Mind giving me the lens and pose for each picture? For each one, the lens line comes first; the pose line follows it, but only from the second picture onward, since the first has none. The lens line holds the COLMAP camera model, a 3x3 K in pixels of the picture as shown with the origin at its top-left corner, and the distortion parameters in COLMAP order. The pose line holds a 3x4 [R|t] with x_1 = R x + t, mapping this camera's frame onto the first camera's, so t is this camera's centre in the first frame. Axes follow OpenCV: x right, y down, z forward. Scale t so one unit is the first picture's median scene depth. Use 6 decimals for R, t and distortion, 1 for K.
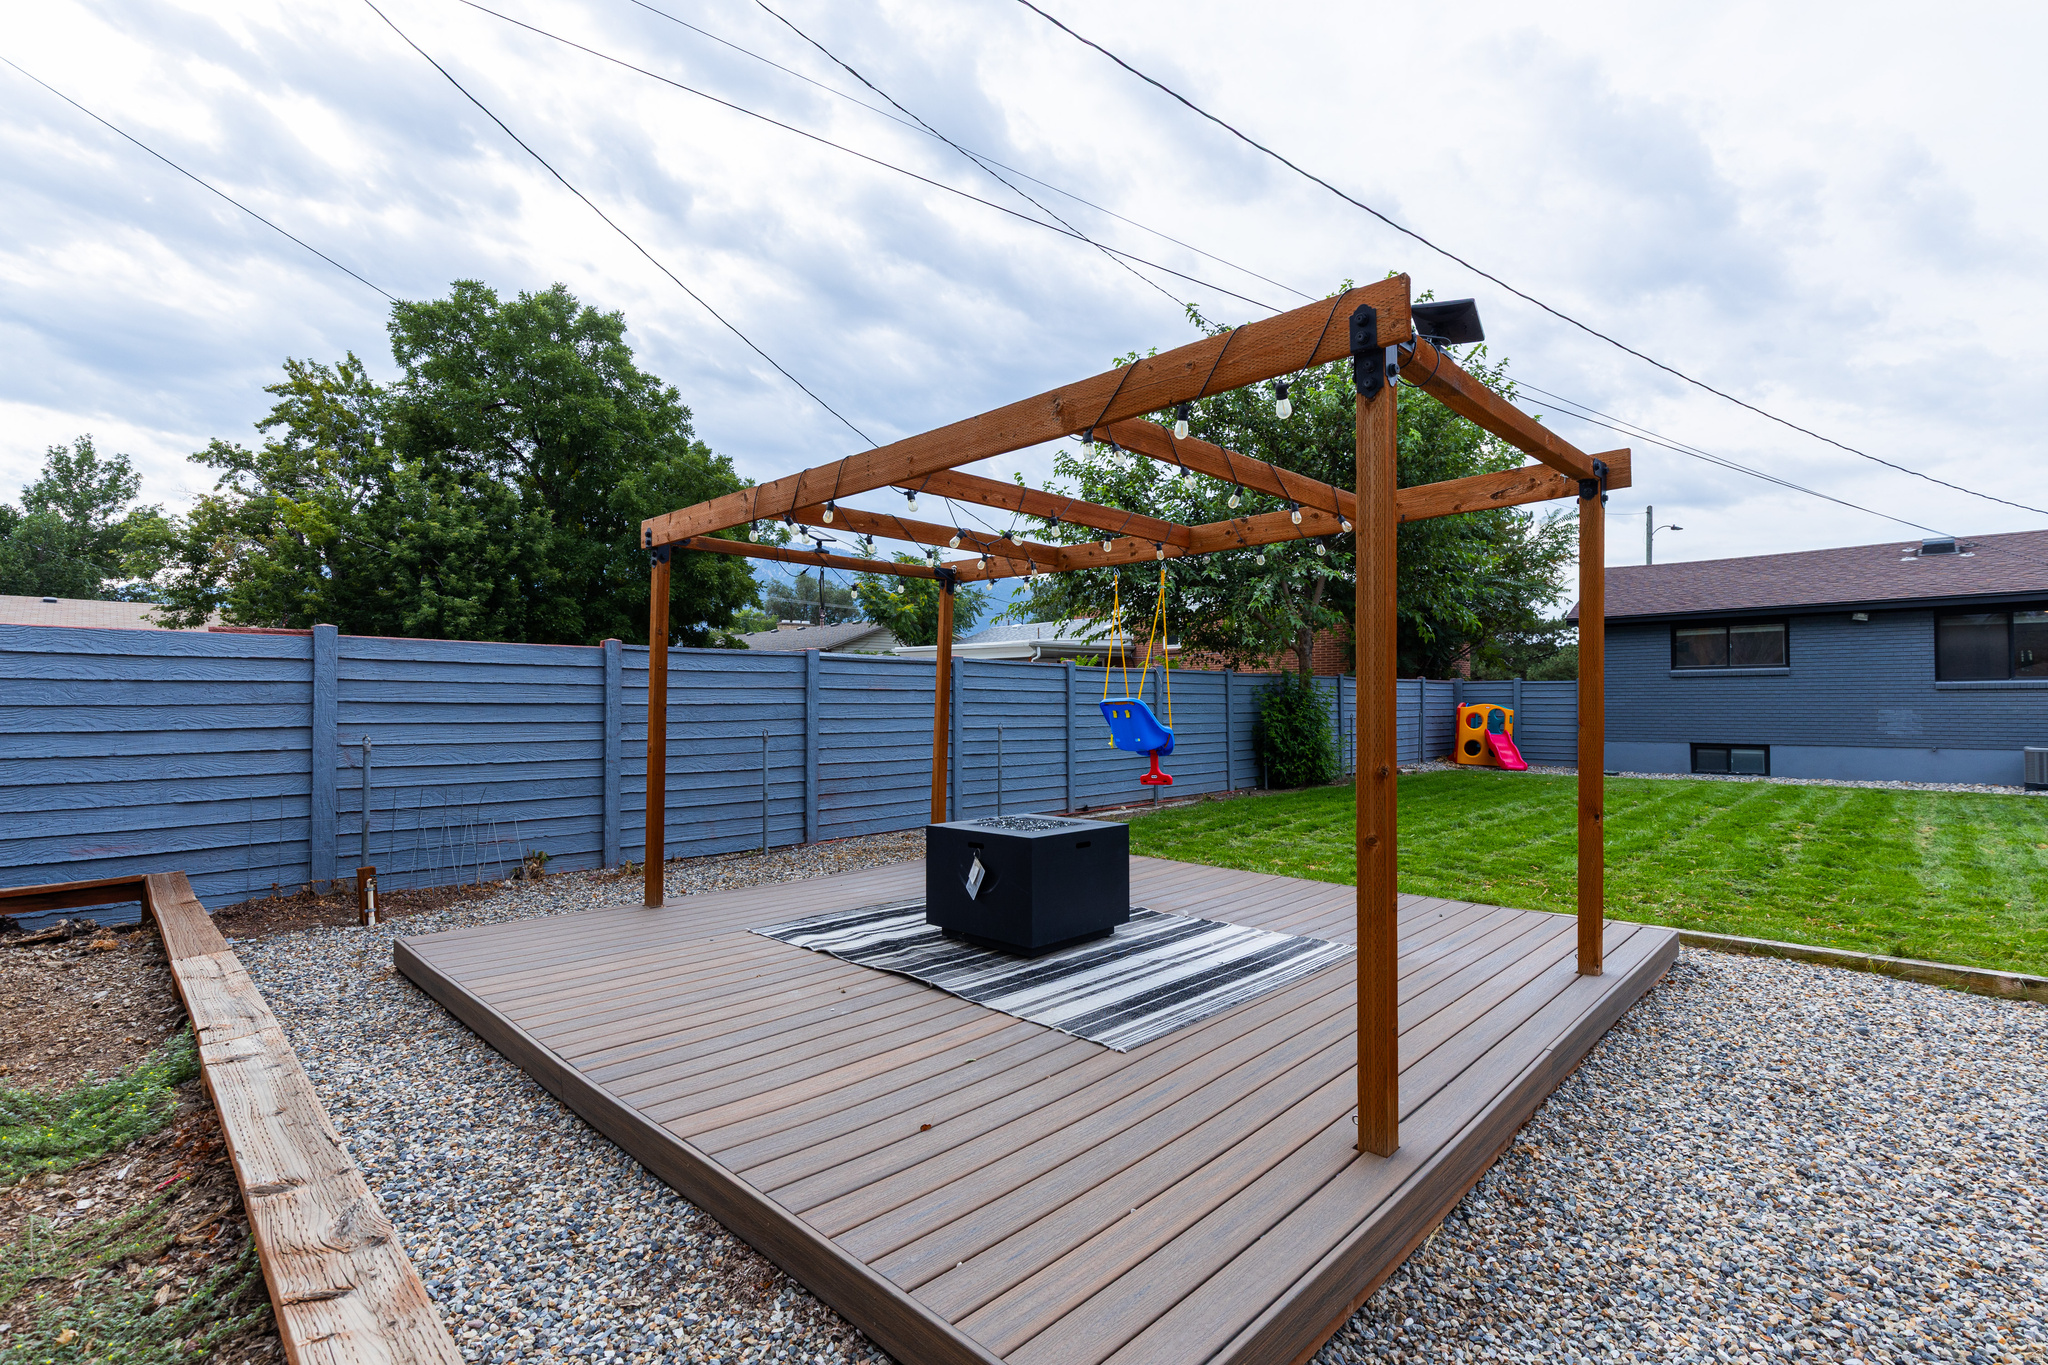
lens RADIAL K [[921.3, 0, 1022.1], [0, 921.3, 691.6], [0, 0, 1]] dist [0.005058, -0.000356]
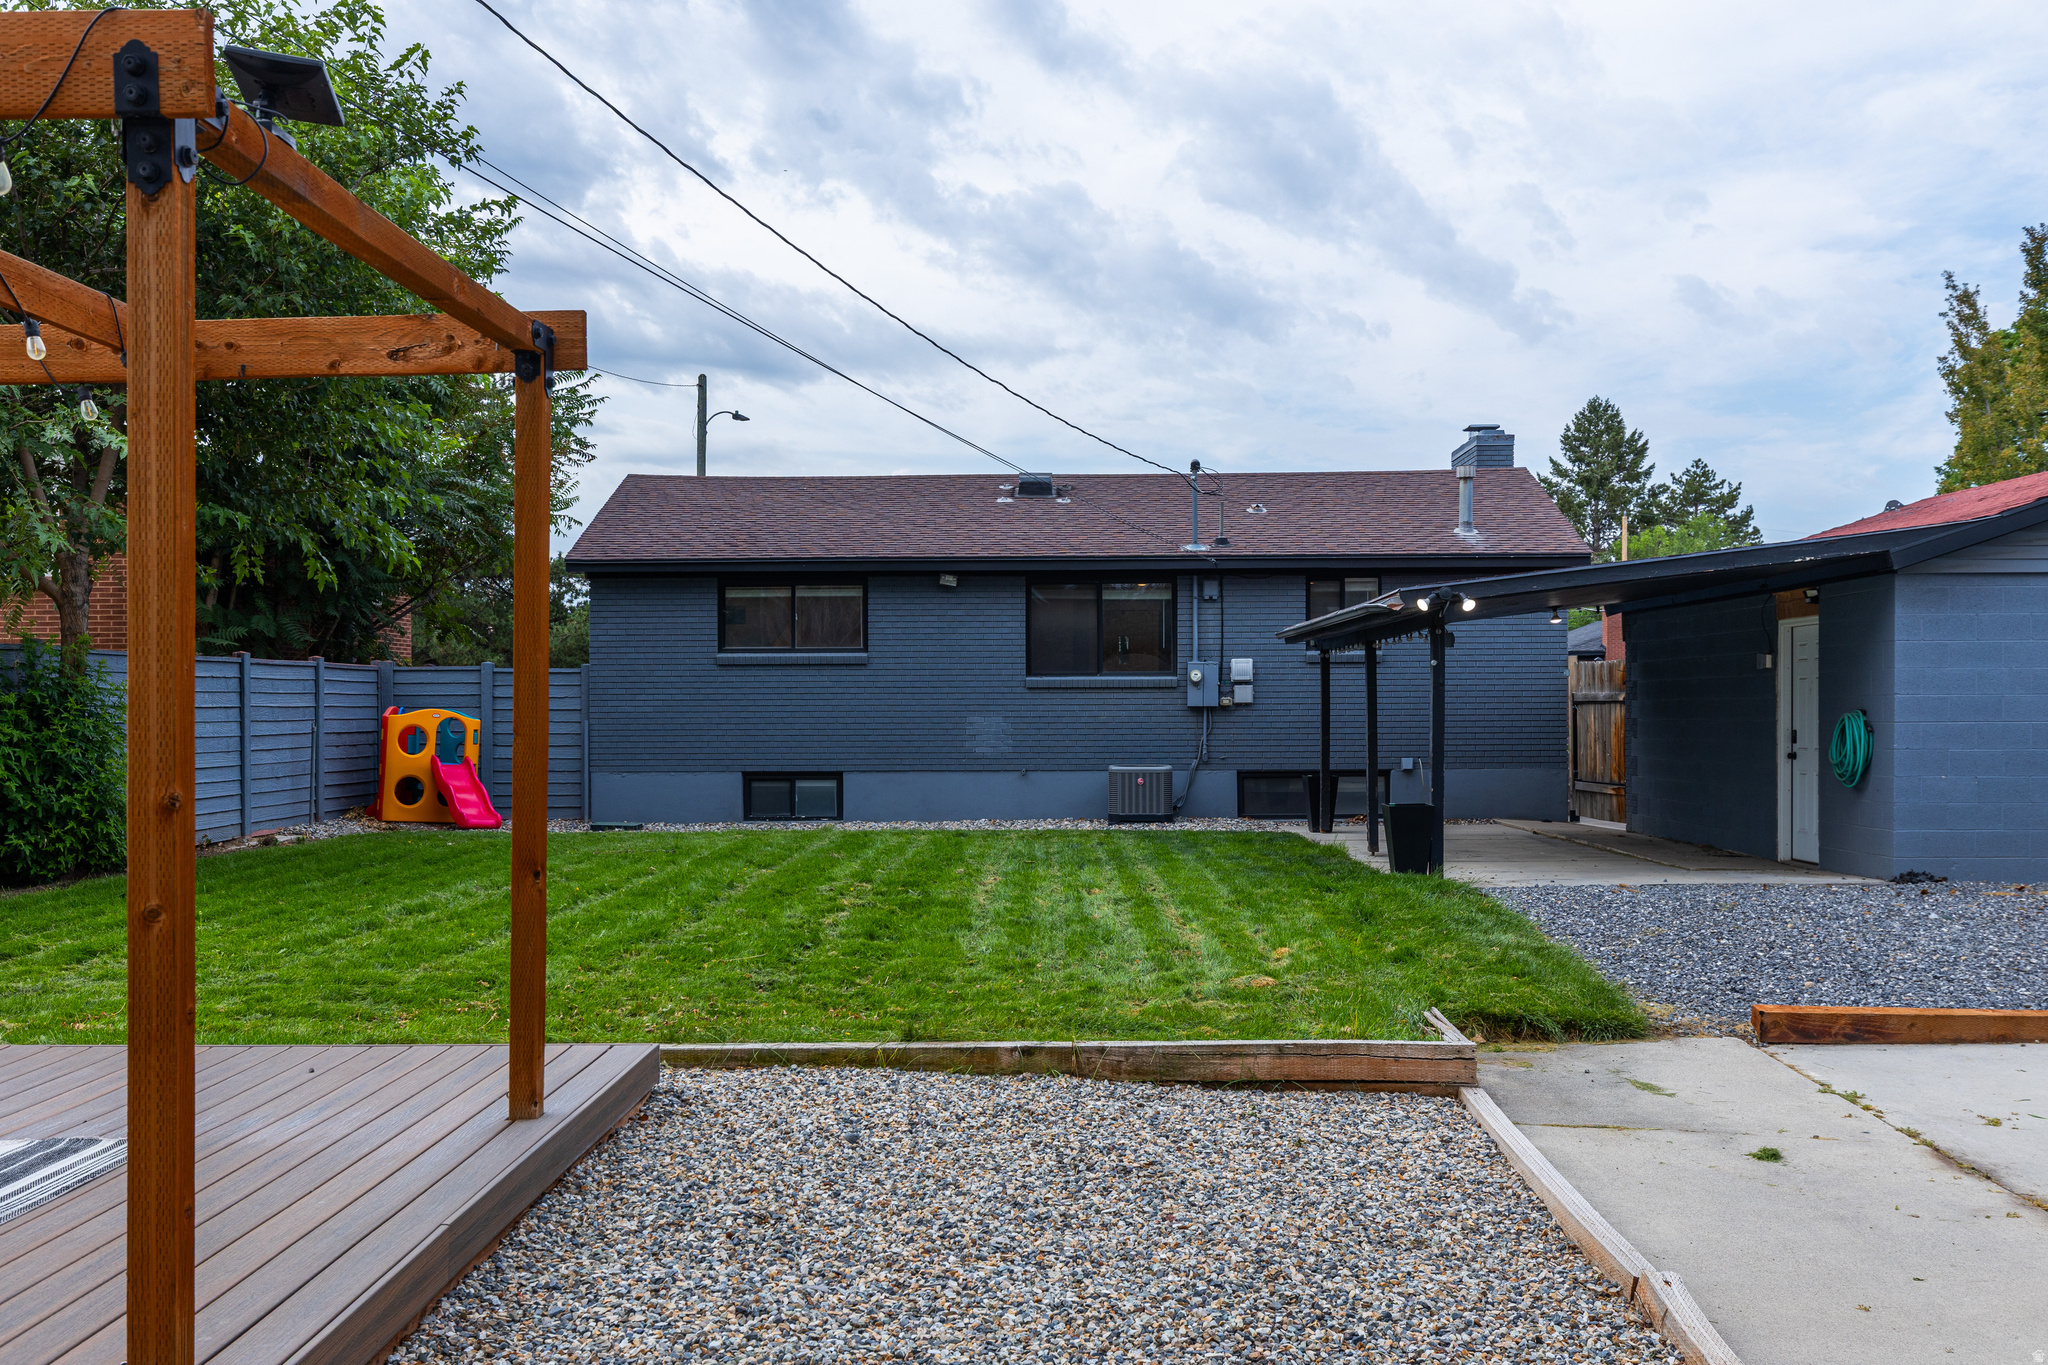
lens RADIAL K [[1904.6, 0, 1018.9], [0, 1904.6, 723.4], [0, 0, 1]] dist [0.009022, 0.000000]
pose [[0.729900, -0.005373, 0.683533, -0.036603], [-0.007658, 0.999842, 0.016037, 0.004426], [-0.683511, -0.016940, 0.729744, -0.169722]]
